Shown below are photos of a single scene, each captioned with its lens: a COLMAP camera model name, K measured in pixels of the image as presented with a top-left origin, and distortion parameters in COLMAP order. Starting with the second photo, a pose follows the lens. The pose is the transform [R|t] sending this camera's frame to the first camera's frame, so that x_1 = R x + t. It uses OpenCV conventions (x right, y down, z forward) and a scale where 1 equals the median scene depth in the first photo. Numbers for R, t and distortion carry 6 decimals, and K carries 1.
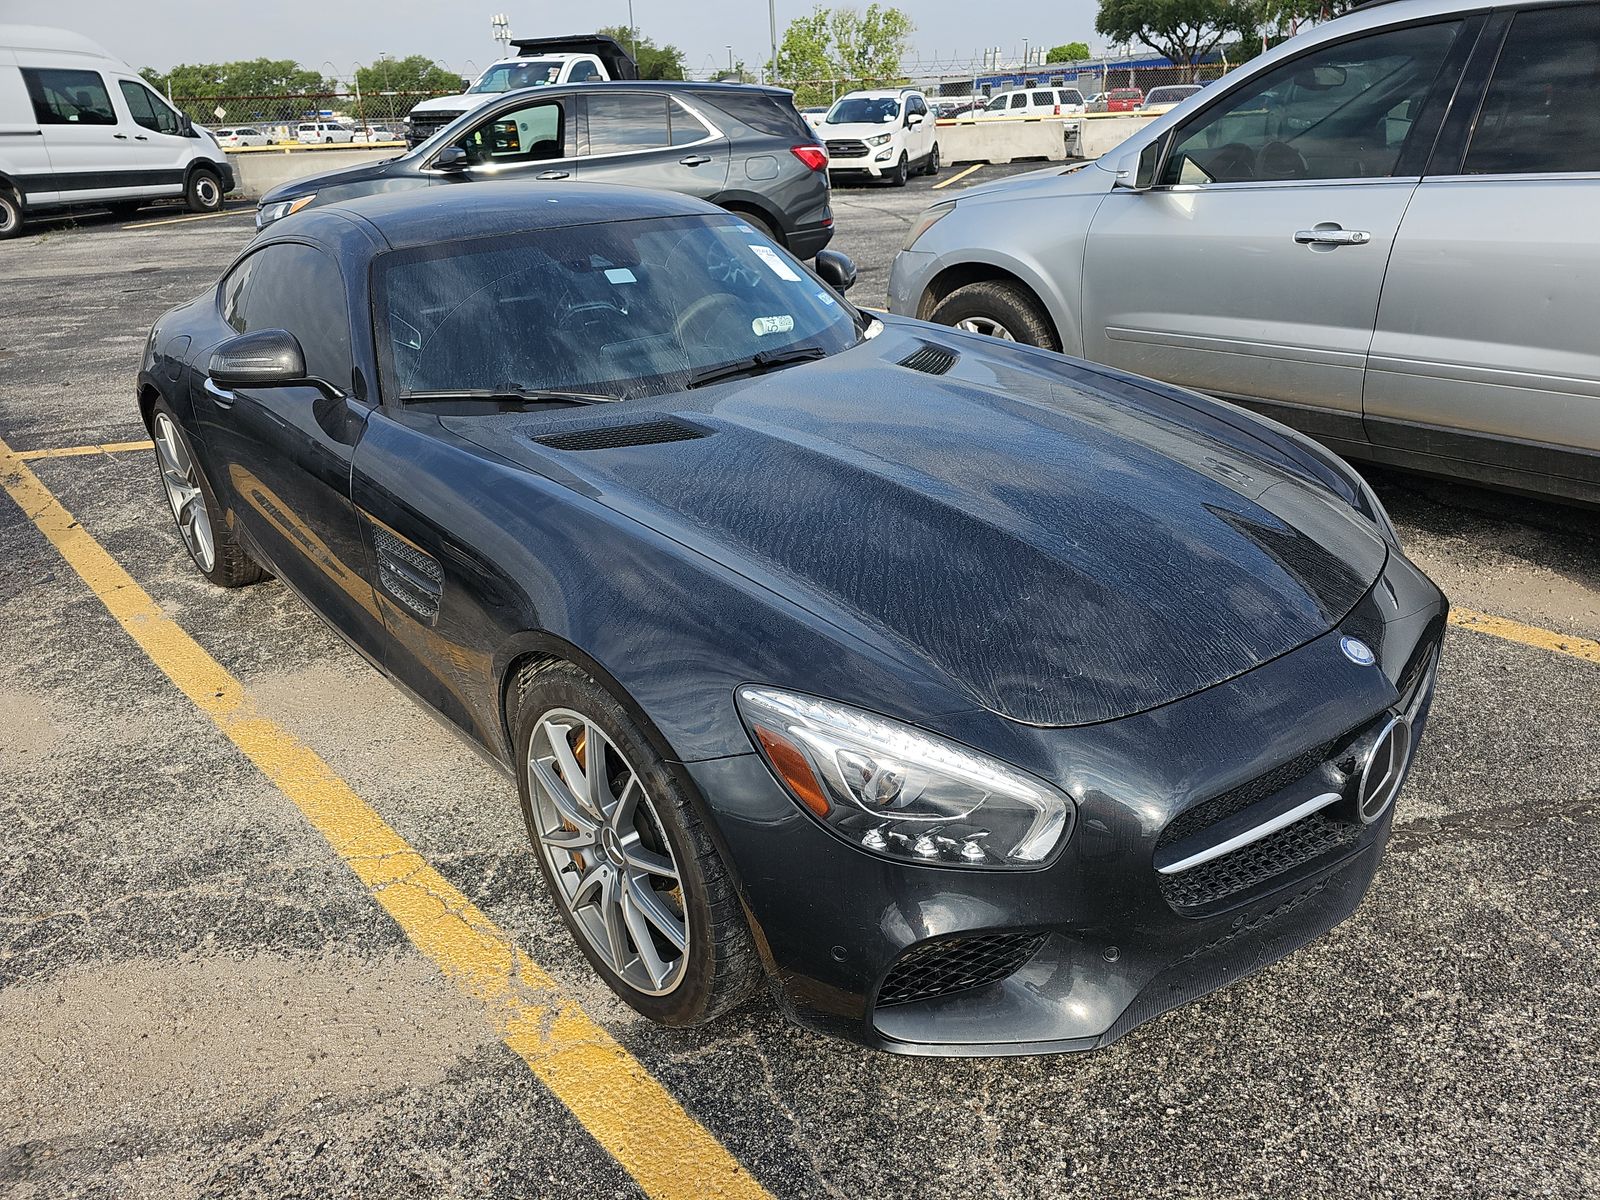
lens RADIAL K [[1062.2, 0, 807.8], [0, 1062.2, 605.7], [0, 0, 1]] dist [0.033514, -0.029810]
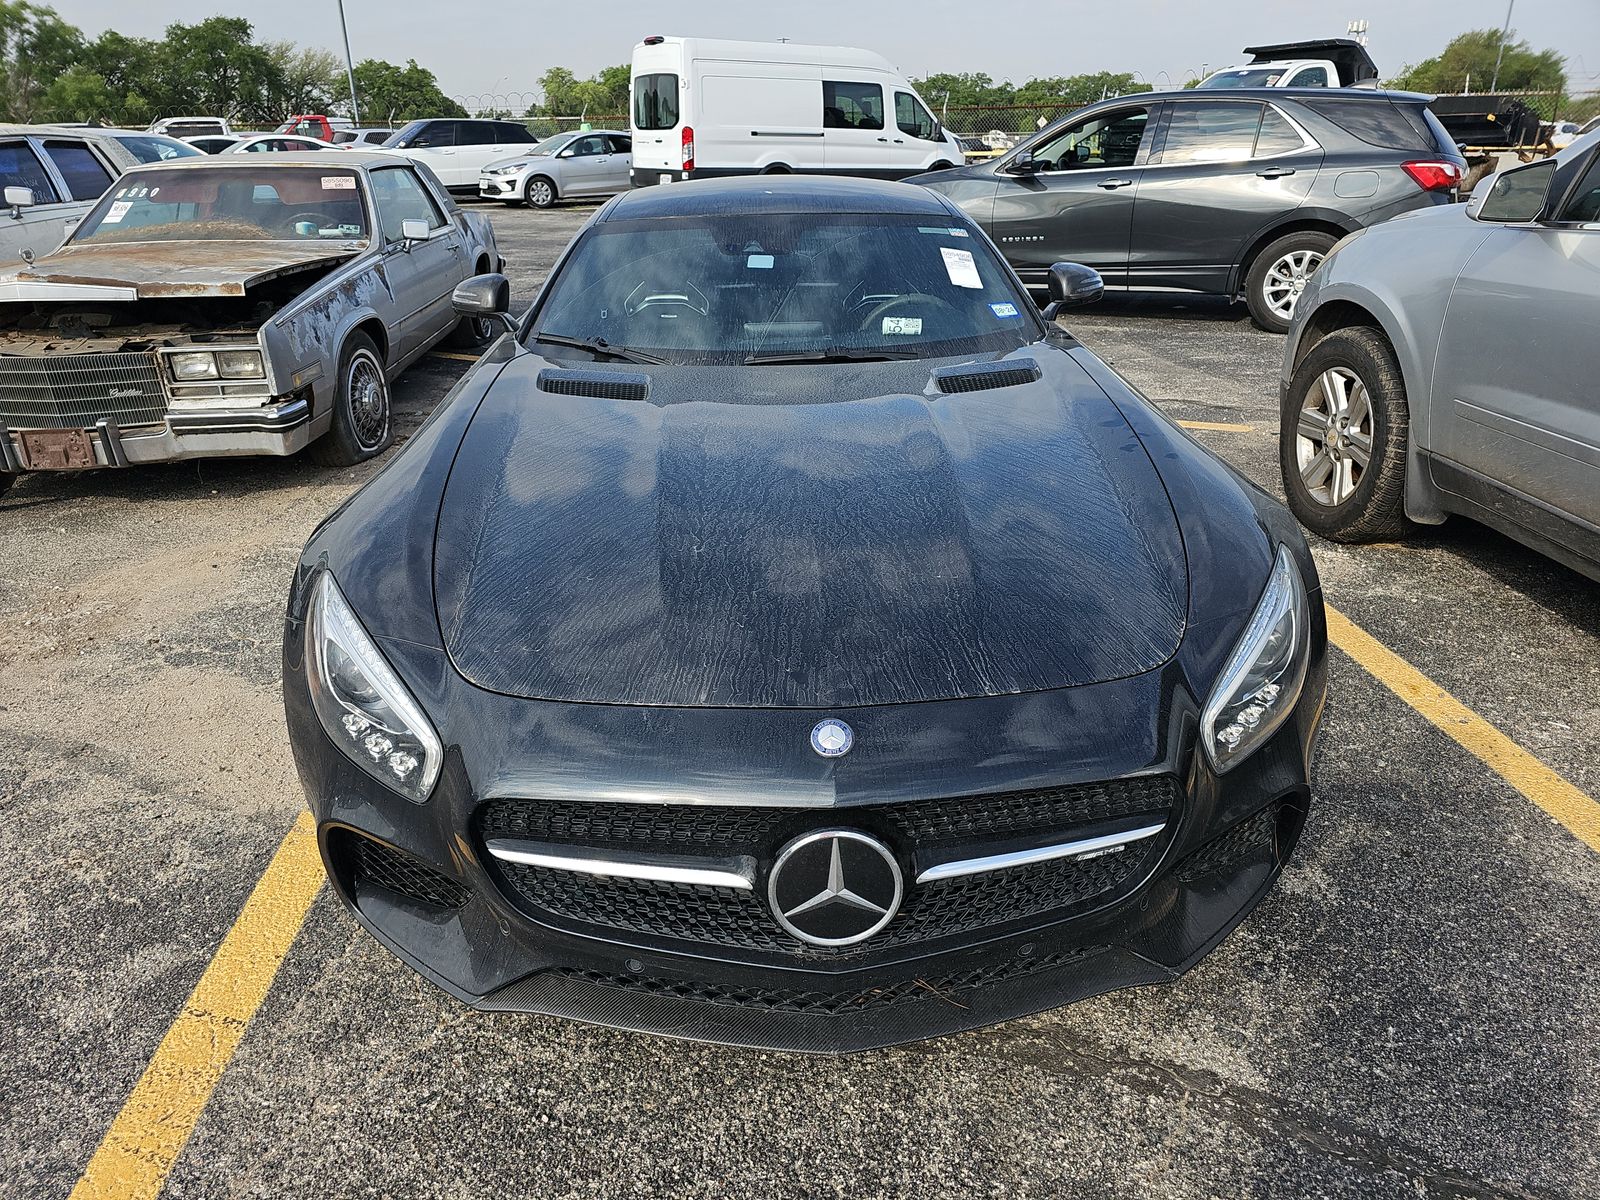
lens RADIAL K [[1062.2, 0, 796.5], [0, 1062.2, 601.2], [0, 0, 1]] dist [0.033514, -0.029810]
pose [[0.769856, 0.272543, -0.577098, 0.110691], [-0.279545, 0.956878, 0.078983, -0.014284], [0.573739, 0.100519, 0.812847, 0.033449]]
